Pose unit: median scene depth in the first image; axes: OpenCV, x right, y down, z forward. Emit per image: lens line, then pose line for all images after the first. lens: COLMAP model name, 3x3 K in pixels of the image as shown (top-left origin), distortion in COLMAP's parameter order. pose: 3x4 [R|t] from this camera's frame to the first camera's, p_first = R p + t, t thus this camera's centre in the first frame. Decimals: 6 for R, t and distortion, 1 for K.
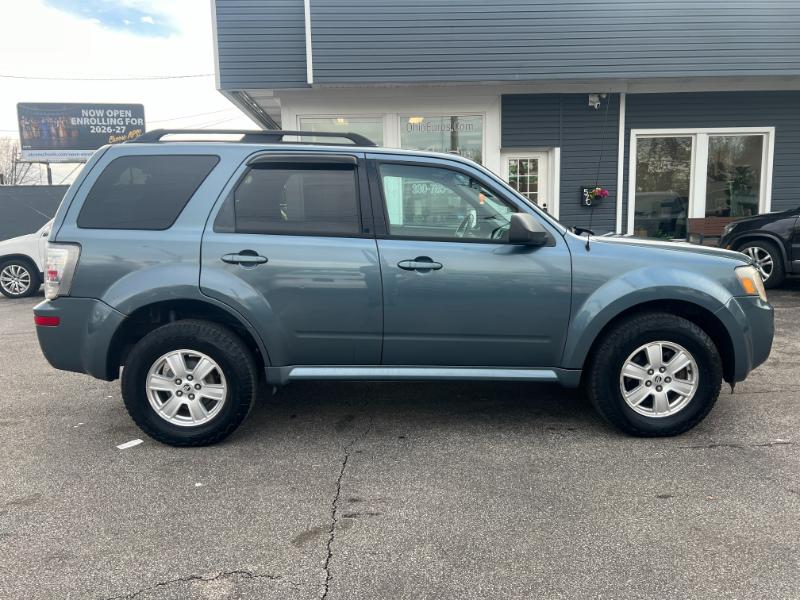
lens RADIAL K [[604.4, 0, 395.8], [0, 604.4, 298.6], [0, 0, 1]] dist [0.048560, -0.055598]
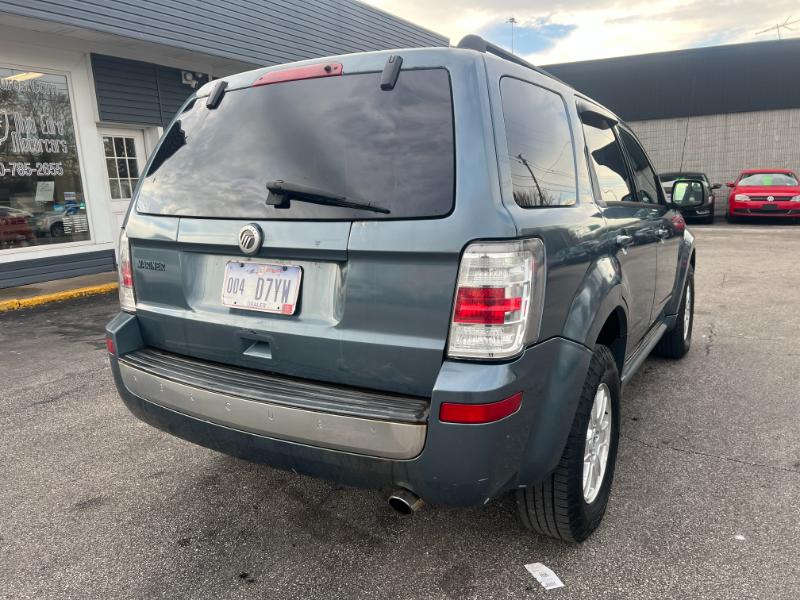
lens RADIAL K [[604.4, 0, 398.1], [0, 604.4, 295.4], [0, 0, 1]] dist [0.048560, -0.055598]
pose [[0.536560, -0.151210, 0.830204, -0.978381], [0.149417, 0.985294, 0.082890, -0.098352], [-0.830529, 0.079571, 0.551263, 0.789774]]
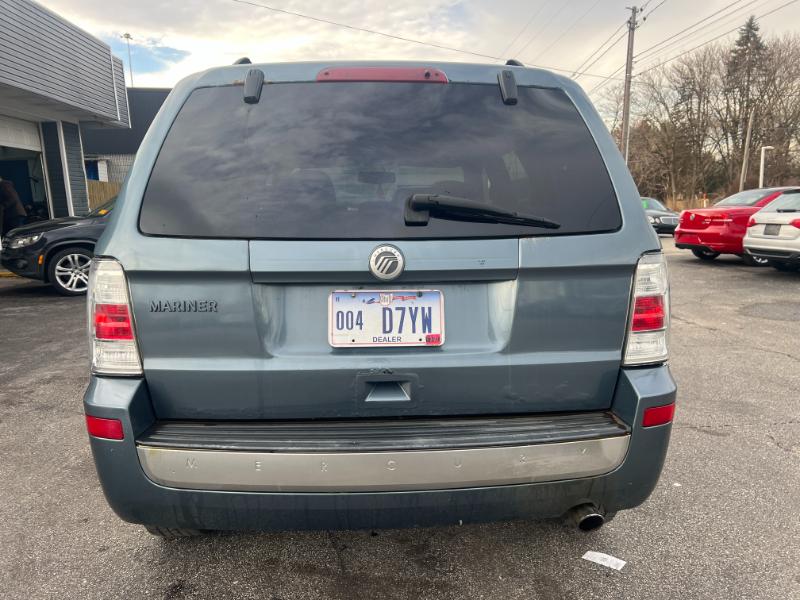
lens RADIAL K [[604.4, 0, 397.7], [0, 604.4, 295.4], [0, 0, 1]] dist [0.048560, -0.055598]
pose [[-0.019602, -0.137438, 0.990316, -1.049023], [0.168577, 0.975871, 0.138770, -0.160765], [-0.985494, 0.169665, 0.004040, 1.190778]]
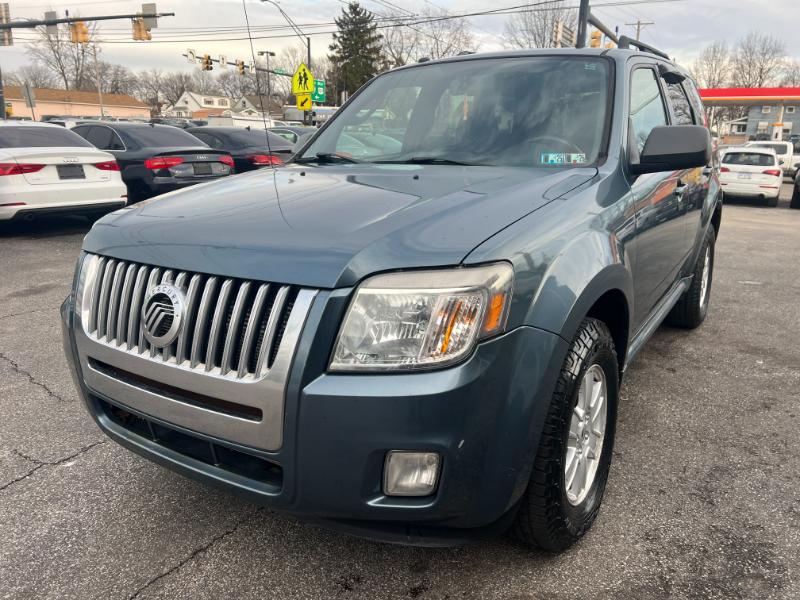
lens RADIAL K [[604.4, 0, 406.6], [0, 604.4, 306.5], [0, 0, 1]] dist [0.048560, -0.055598]
pose [[-0.558793, 0.233500, -0.795757, 0.929905], [-0.123521, 0.925406, 0.358282, -0.239969], [0.820057, 0.298498, -0.488268, 1.608803]]
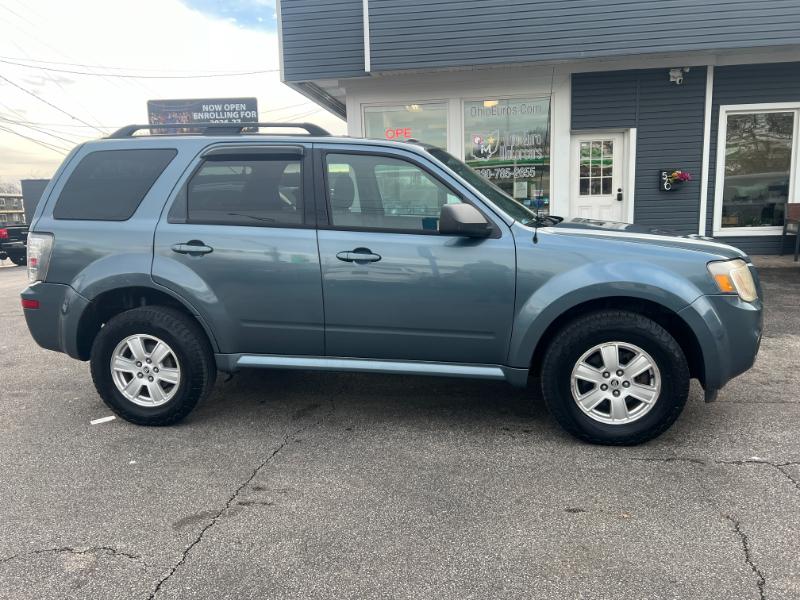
lens RADIAL K [[604.4, 0, 399.4], [0, 604.4, 297.3], [0, 0, 1]] dist [0.048560, -0.055598]
pose [[0.983173, 0.021583, -0.181398, 0.275945], [-0.017899, 0.999599, 0.021924, -0.011321], [0.181798, -0.018308, 0.983165, 0.040724]]
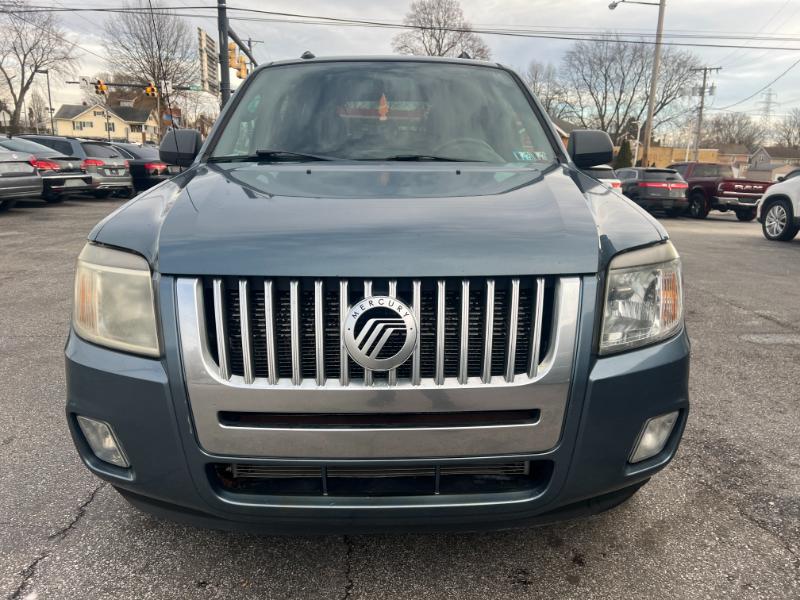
lens RADIAL K [[604.4, 0, 405.9], [0, 604.4, 312.1], [0, 0, 1]] dist [0.048560, -0.055598]
pose [[-0.003238, 0.266580, -0.963807, 1.034385], [-0.166549, 0.950207, 0.263378, -0.163495], [0.986028, 0.161374, 0.041322, 1.236379]]
